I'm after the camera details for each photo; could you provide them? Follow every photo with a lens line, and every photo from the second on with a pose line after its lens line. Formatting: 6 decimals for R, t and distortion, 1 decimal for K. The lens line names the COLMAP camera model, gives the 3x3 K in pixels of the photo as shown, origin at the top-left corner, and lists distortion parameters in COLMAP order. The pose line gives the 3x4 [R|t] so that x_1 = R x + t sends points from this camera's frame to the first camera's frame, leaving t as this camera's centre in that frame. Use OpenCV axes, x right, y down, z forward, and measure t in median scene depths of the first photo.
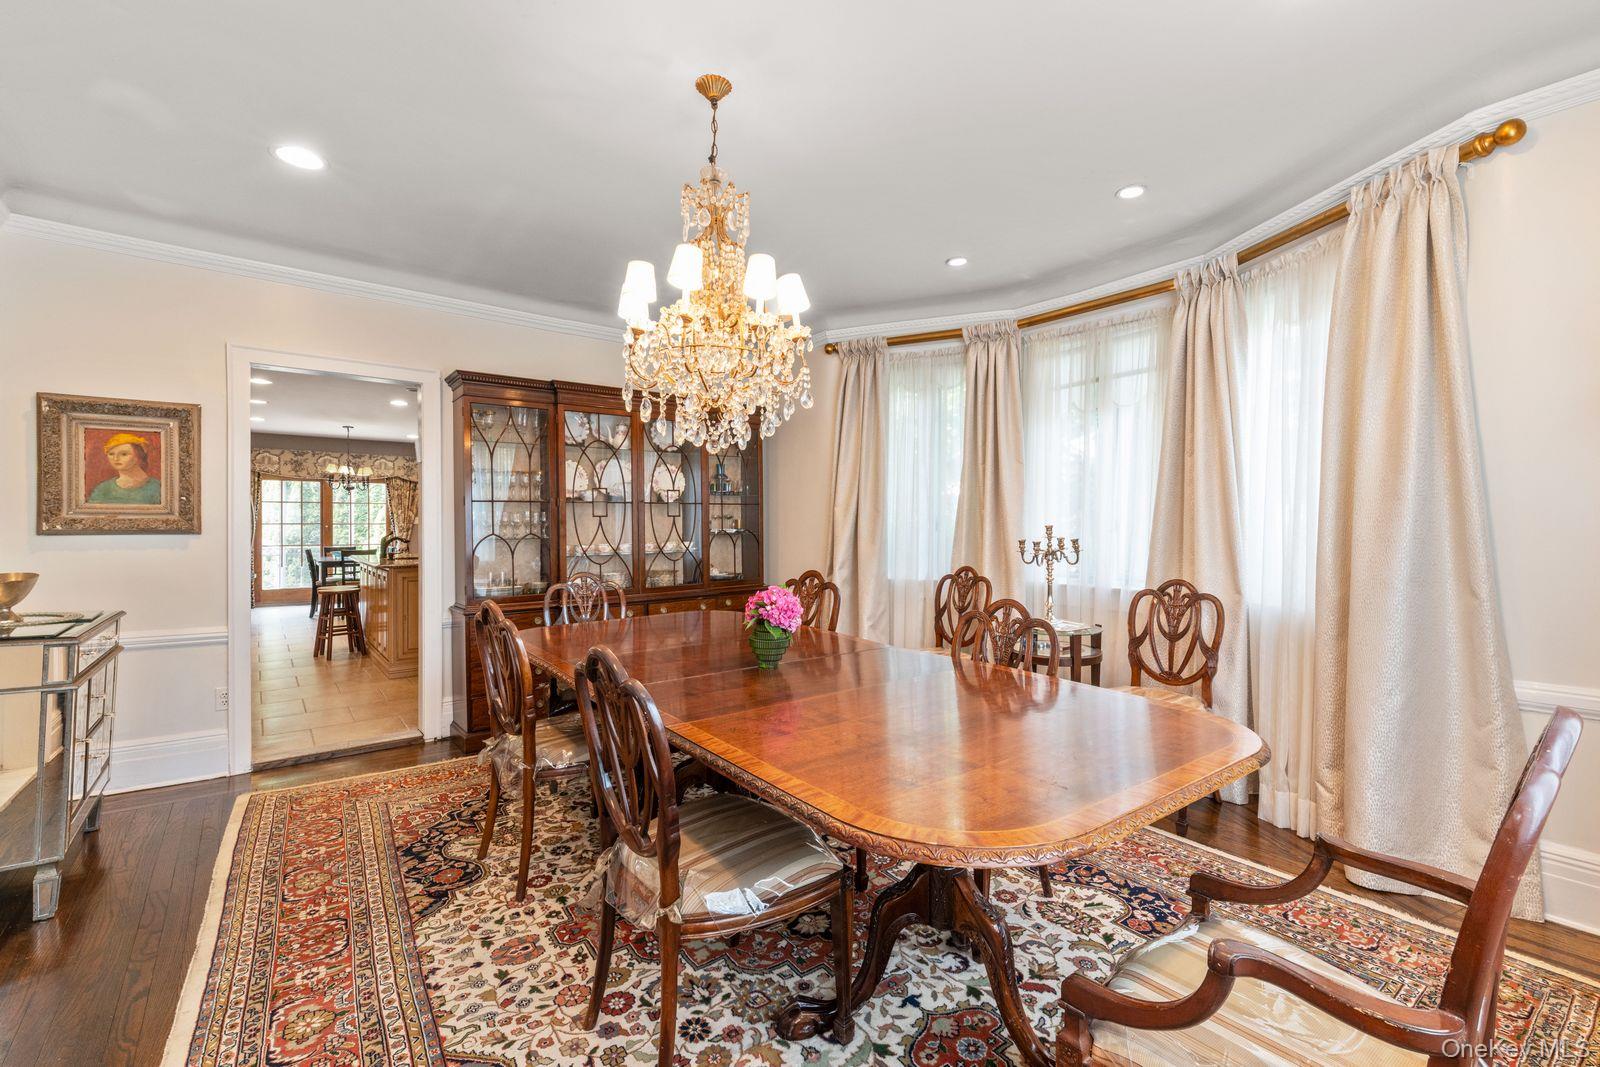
lens RADIAL K [[681.5, 0, 819.2], [0, 681.5, 527.2], [0, 0, 1]] dist [0.001328, 0.000020]
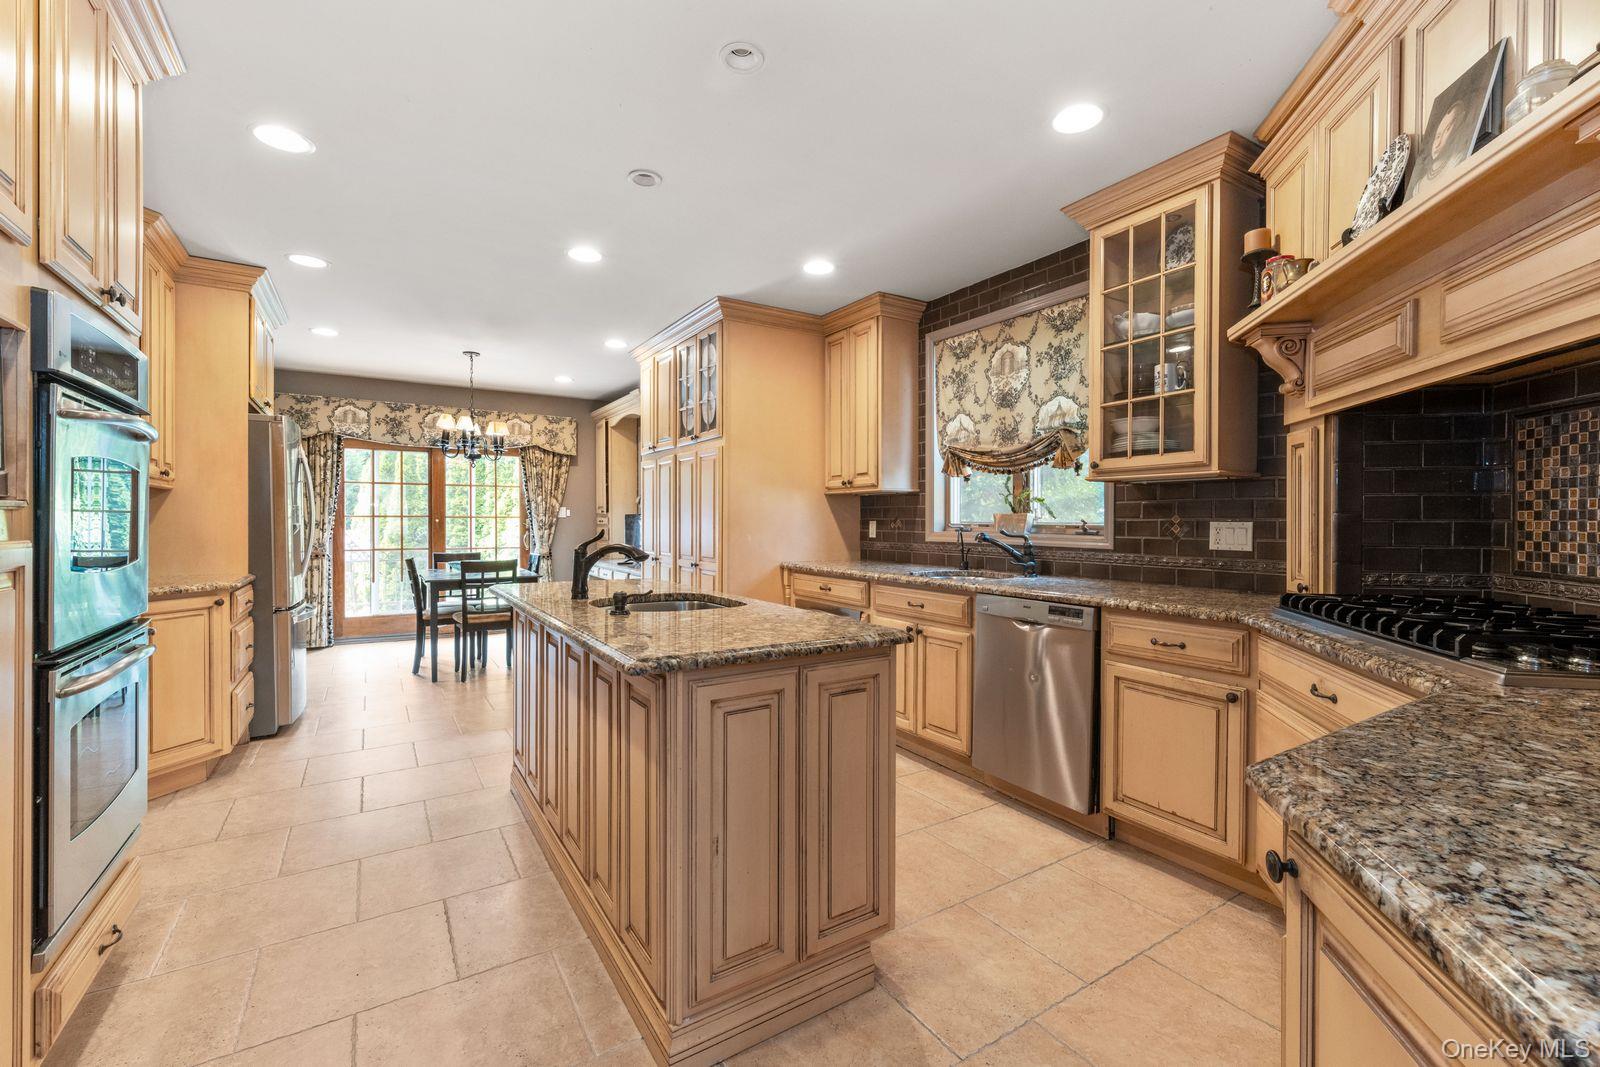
lens RADIAL K [[681.5, 0, 819.2], [0, 681.5, 527.2], [0, 0, 1]] dist [0.001328, 0.000020]
pose [[0.993651, 0.005544, -0.112374, -0.297310], [-0.004652, 0.999956, 0.008198, -0.002008], [0.112414, -0.007623, 0.993632, 0.408694]]
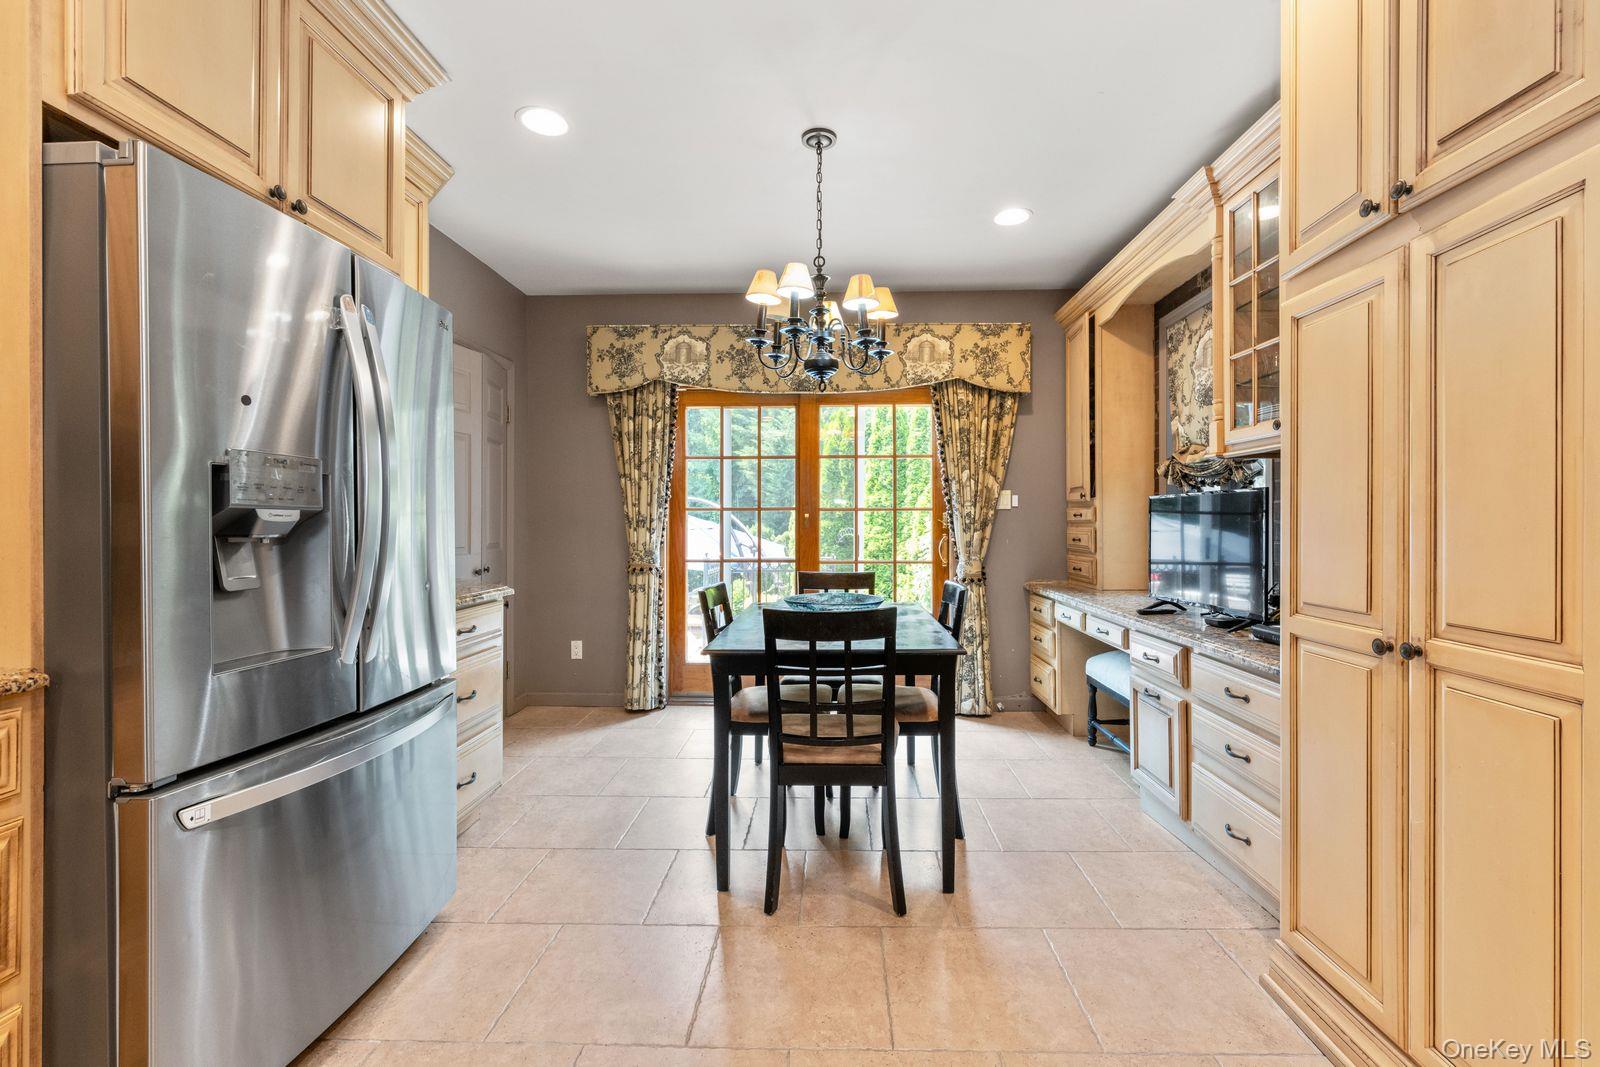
lens RADIAL K [[681.5, 0, 819.2], [0, 681.5, 527.2], [0, 0, 1]] dist [0.001328, 0.000020]
pose [[0.746914, 0.003397, -0.664912, -0.472750], [-0.002425, 0.999994, 0.002384, 0.004926], [0.664916, -0.000168, 0.746918, 0.740781]]
